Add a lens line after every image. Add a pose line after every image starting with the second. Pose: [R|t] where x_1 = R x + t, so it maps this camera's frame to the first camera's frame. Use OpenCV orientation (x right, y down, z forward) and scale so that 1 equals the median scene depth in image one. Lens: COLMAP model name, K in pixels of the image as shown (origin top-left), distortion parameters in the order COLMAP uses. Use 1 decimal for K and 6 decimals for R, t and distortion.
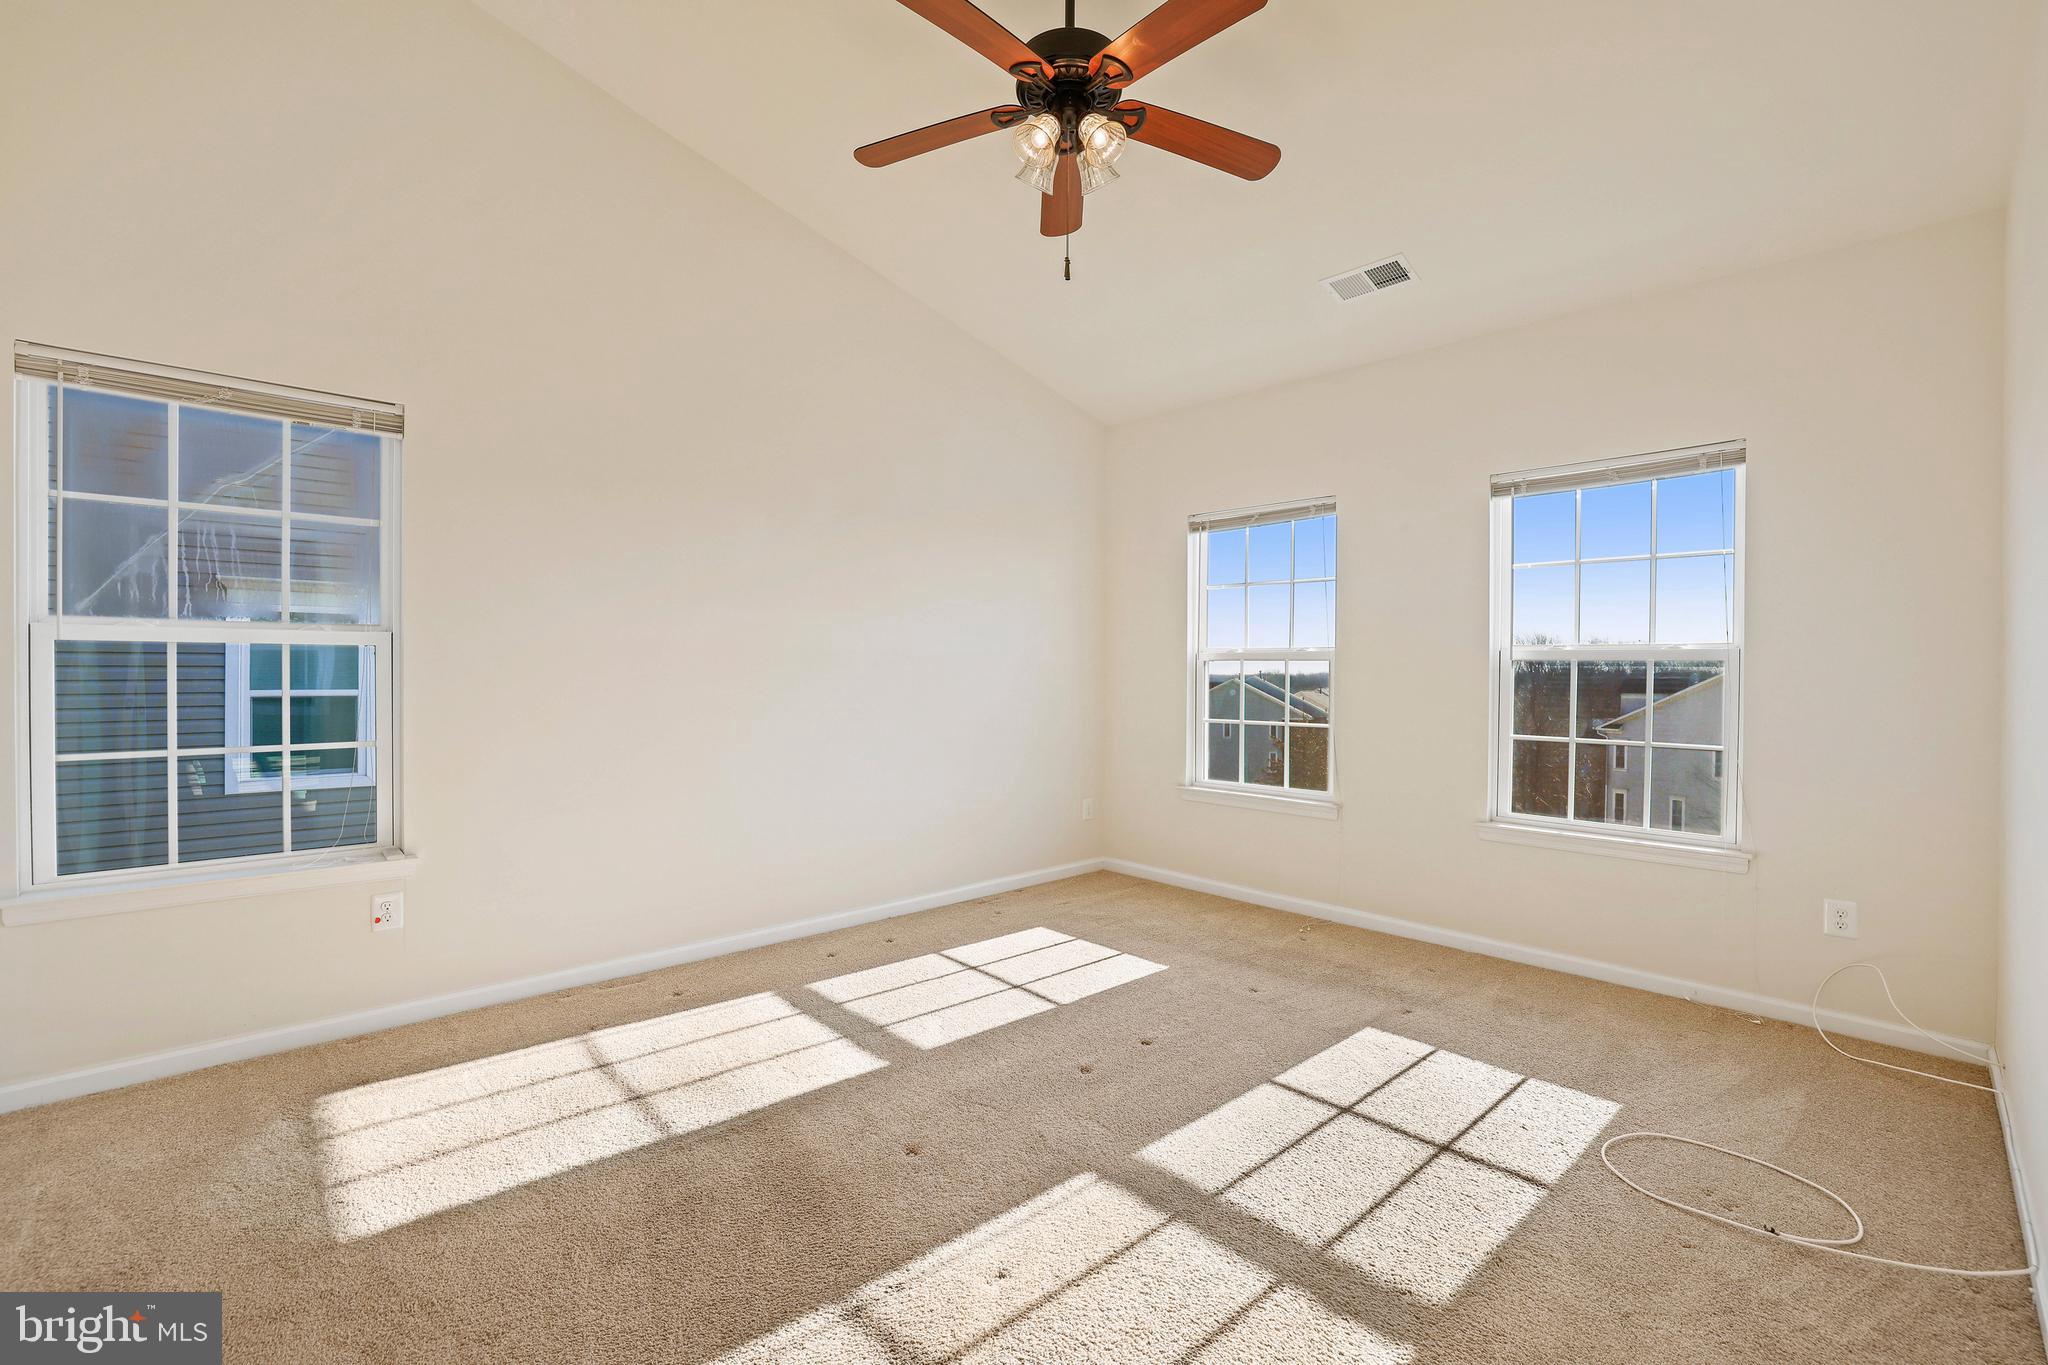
lens RADIAL K [[890.1, 0, 1025.4], [0, 890.1, 674.2], [0, 0, 1]] dist [0.001712, 0.000116]
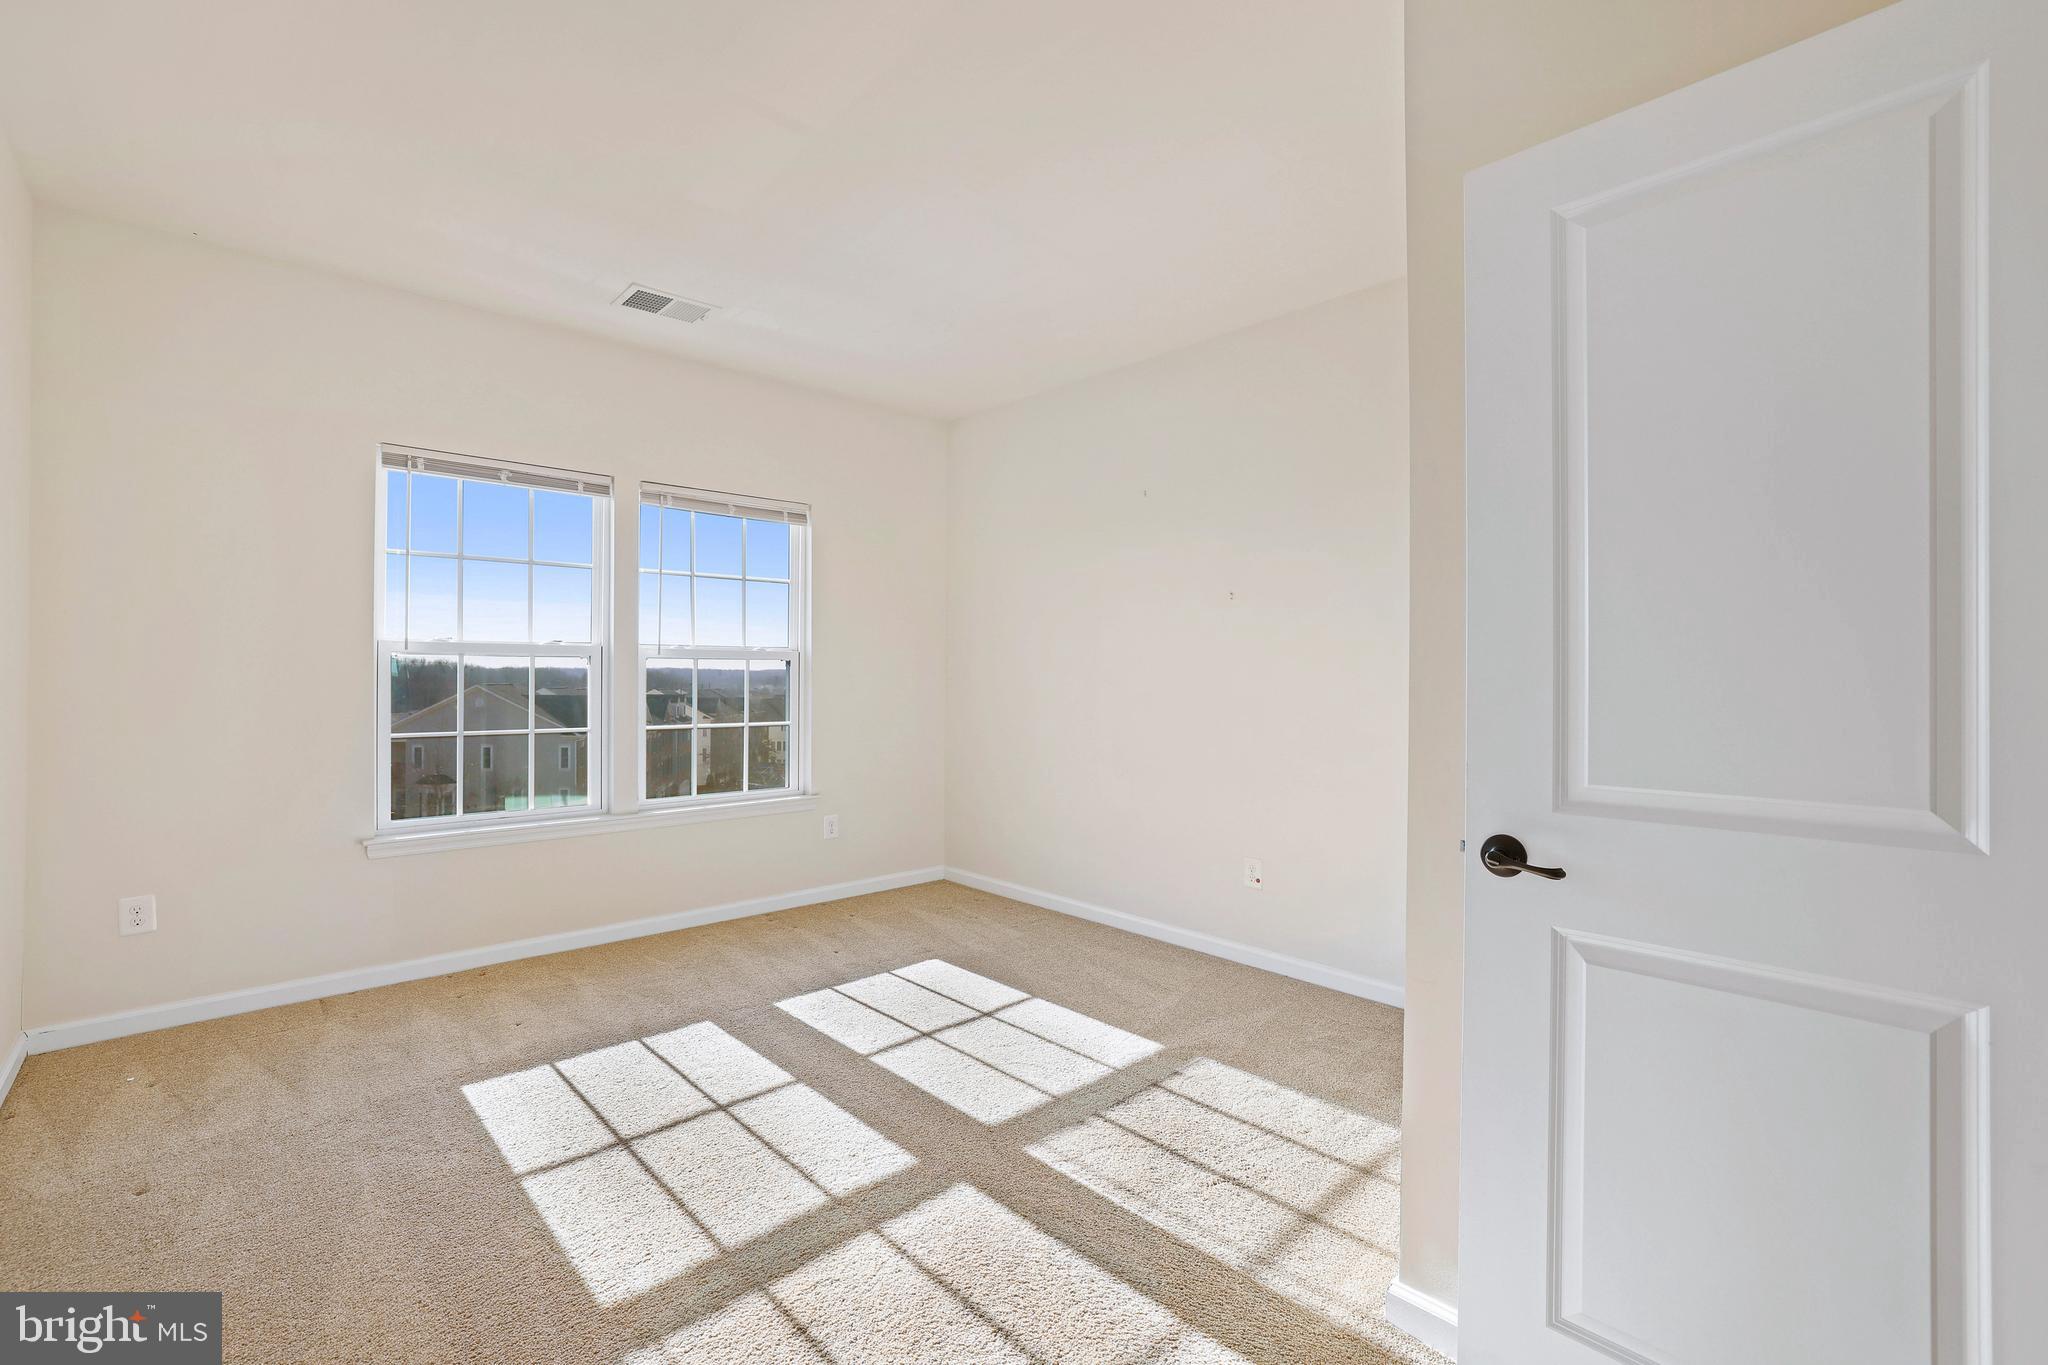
lens RADIAL K [[890.1, 0, 1025.9], [0, 890.1, 686.9], [0, 0, 1]] dist [0.001712, 0.000116]
pose [[-0.004317, -0.022752, 0.999732, -0.610894], [-0.004004, 0.999734, 0.022734, -0.007871], [-0.999983, -0.003904, -0.004407, 0.634727]]
